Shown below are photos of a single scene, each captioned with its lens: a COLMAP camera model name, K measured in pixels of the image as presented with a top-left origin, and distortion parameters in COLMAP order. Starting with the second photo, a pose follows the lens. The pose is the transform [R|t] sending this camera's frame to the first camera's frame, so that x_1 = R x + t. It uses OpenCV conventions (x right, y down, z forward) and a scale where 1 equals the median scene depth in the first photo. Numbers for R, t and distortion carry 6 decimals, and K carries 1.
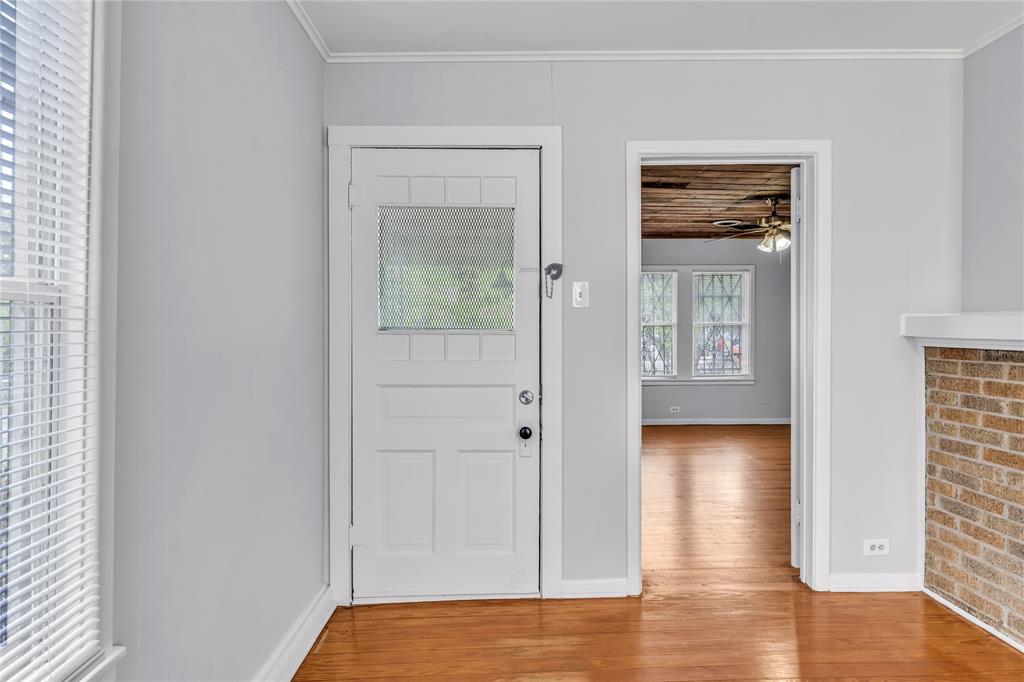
lens RADIAL K [[540.0, 0, 494.8], [0, 540.0, 336.2], [0, 0, 1]] dist [0.000600, -0.000068]
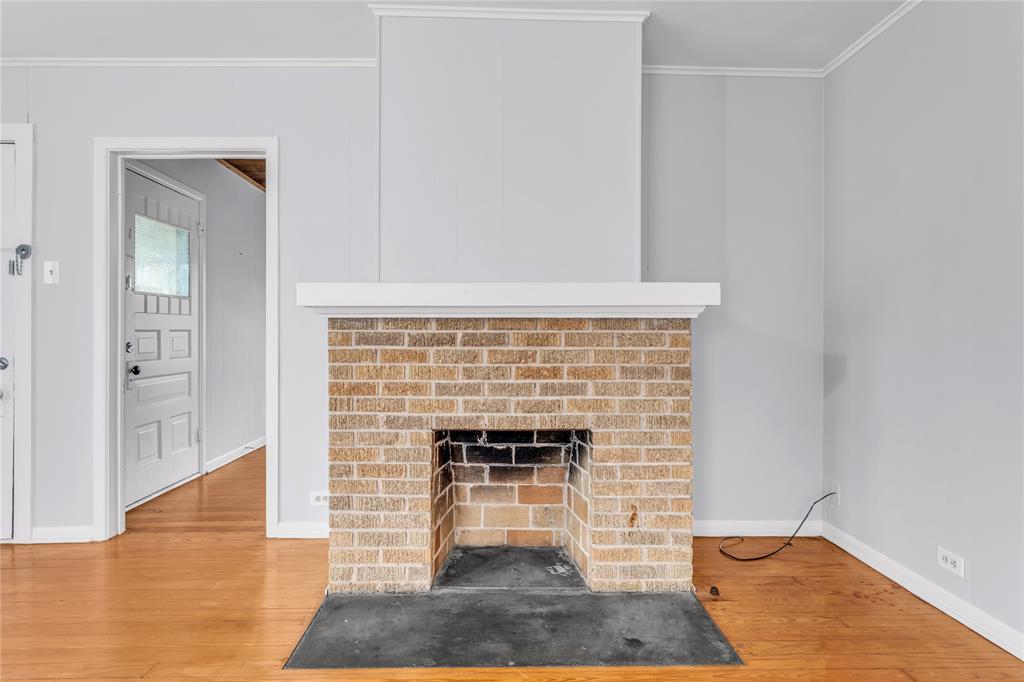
lens RADIAL K [[540.0, 0, 494.8], [0, 540.0, 336.2], [0, 0, 1]] dist [0.000600, -0.000068]
pose [[0.999924, 0.004675, 0.011439, 1.074110], [-0.004583, 0.999957, -0.008048, 0.060690], [-0.011476, 0.007995, 0.999902, -0.134940]]
